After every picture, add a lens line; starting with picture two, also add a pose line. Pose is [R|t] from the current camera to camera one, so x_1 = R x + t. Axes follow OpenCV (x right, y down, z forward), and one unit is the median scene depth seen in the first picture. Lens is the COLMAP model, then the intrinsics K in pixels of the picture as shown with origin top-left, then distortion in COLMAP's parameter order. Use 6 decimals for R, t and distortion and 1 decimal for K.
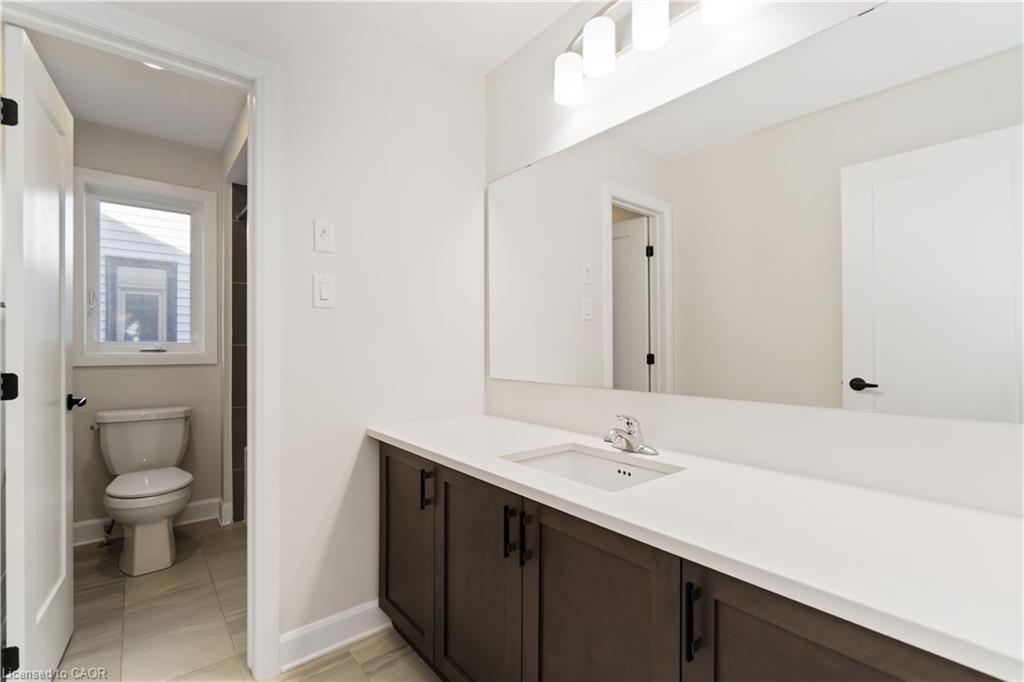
lens RADIAL K [[465.3, 0, 511.7], [0, 465.3, 351.5], [0, 0, 1]] dist [-0.002357, -0.000663]
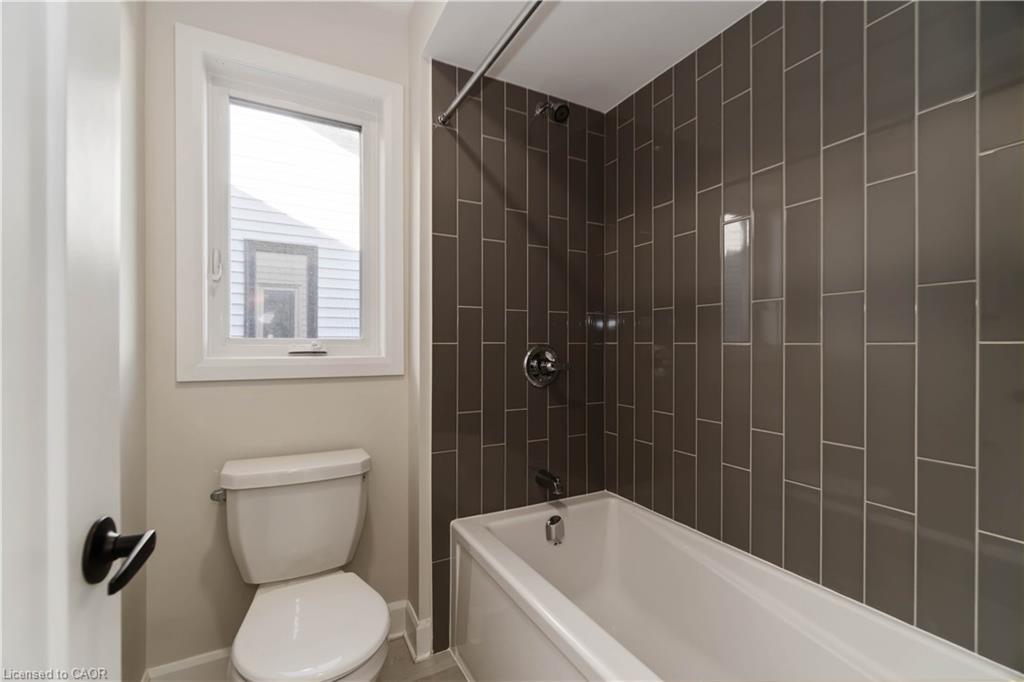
lens RADIAL K [[447.9, 0, 512.8], [0, 447.9, 349.9], [0, 0, 1]] dist [-0.000323, 0.000065]
pose [[0.982689, 0.002883, -0.185238, -0.444722], [-0.002241, 0.999991, 0.003677, -0.009016], [0.185247, -0.003199, 0.982687, 0.527755]]
